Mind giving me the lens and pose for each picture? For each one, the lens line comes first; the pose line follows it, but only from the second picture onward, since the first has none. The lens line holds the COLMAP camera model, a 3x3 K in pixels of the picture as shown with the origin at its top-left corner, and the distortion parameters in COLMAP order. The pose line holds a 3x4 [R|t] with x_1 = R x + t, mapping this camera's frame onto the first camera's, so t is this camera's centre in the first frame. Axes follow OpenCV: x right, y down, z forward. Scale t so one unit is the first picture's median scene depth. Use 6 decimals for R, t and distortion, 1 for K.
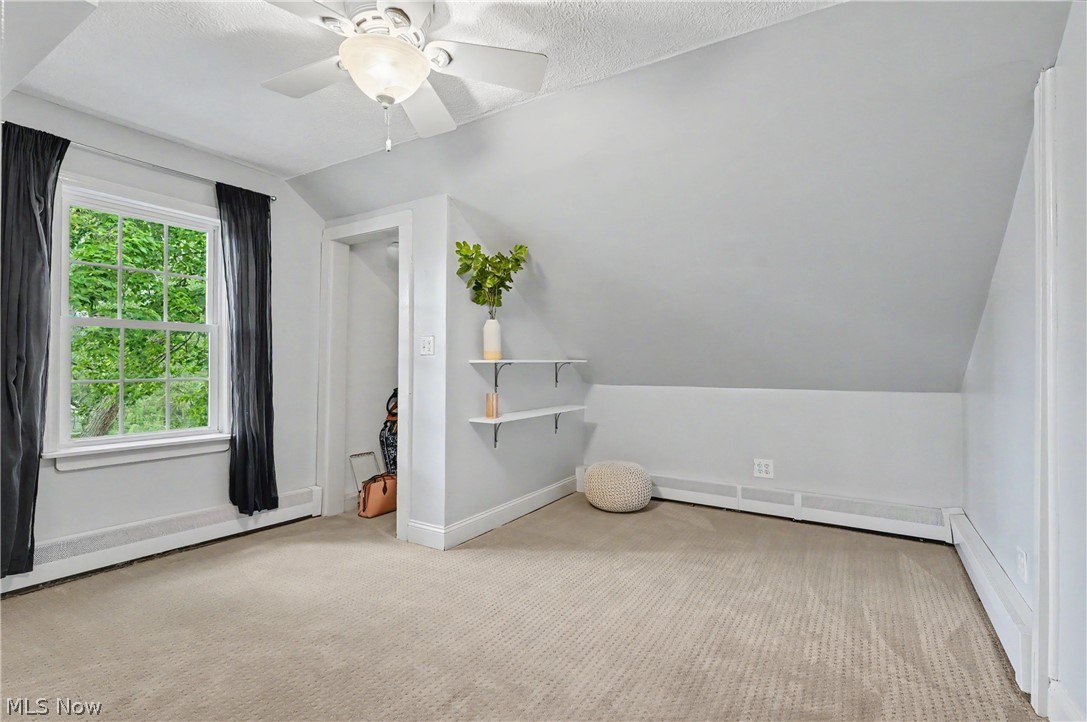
lens RADIAL K [[496.0, 0, 544.7], [0, 496.0, 362.6], [0, 0, 1]] dist [-0.004499, 0.000064]
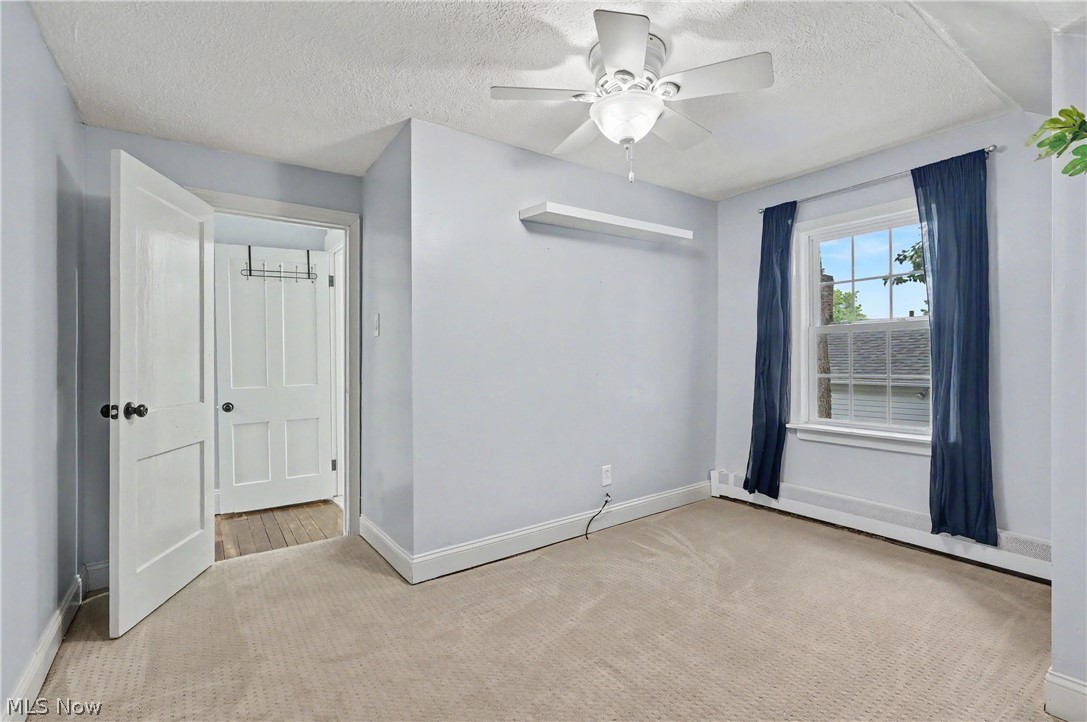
lens RADIAL K [[496.0, 0, 544.7], [0, 496.0, 362.6], [0, 0, 1]] dist [-0.004499, 0.000064]
pose [[-0.368672, -0.000115, -0.929559, 0.528911], [0.005254, 0.999984, -0.002208, 0.004778], [0.929545, -0.005698, -0.368666, 0.762172]]
